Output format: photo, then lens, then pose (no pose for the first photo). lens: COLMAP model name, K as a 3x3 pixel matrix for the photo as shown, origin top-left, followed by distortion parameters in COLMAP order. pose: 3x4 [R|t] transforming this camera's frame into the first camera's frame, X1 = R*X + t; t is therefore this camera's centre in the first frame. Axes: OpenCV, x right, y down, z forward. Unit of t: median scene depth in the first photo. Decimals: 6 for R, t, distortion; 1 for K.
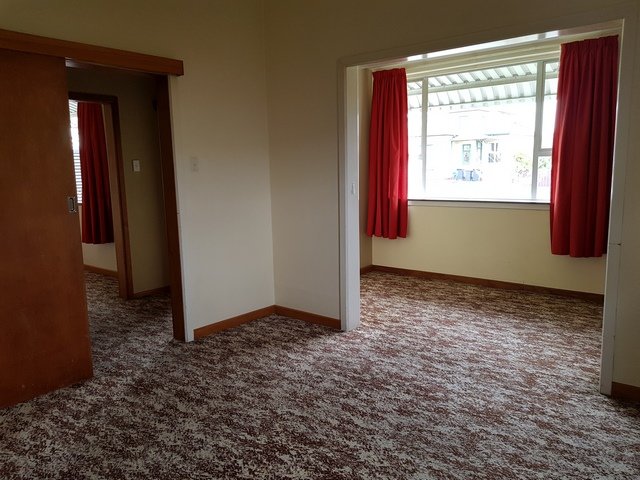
lens RADIAL K [[484.7, 0, 309.8], [0, 484.7, 258.6], [0, 0, 1]] dist [-0.007202, -0.011723]
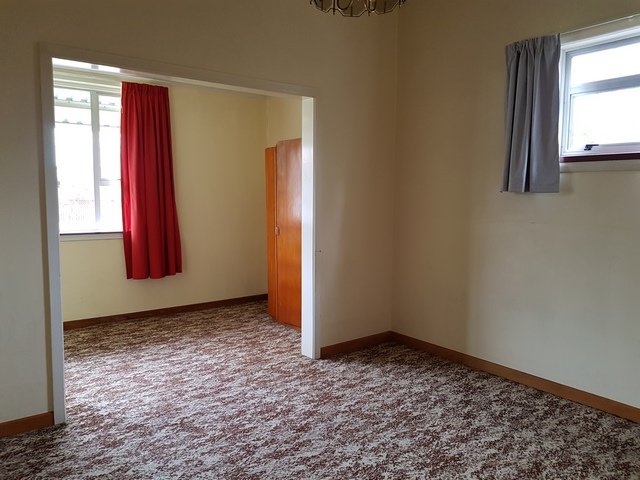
lens RADIAL K [[495.4, 0, 320.0], [0, 495.4, 240.0], [0, 0, 1]] dist [-0.000982, -0.000946]
pose [[0.218108, -0.072120, 0.973256, -0.544514], [0.172433, 0.984424, 0.034306, -0.074746], [-0.960571, 0.160339, 0.227147, 0.452252]]
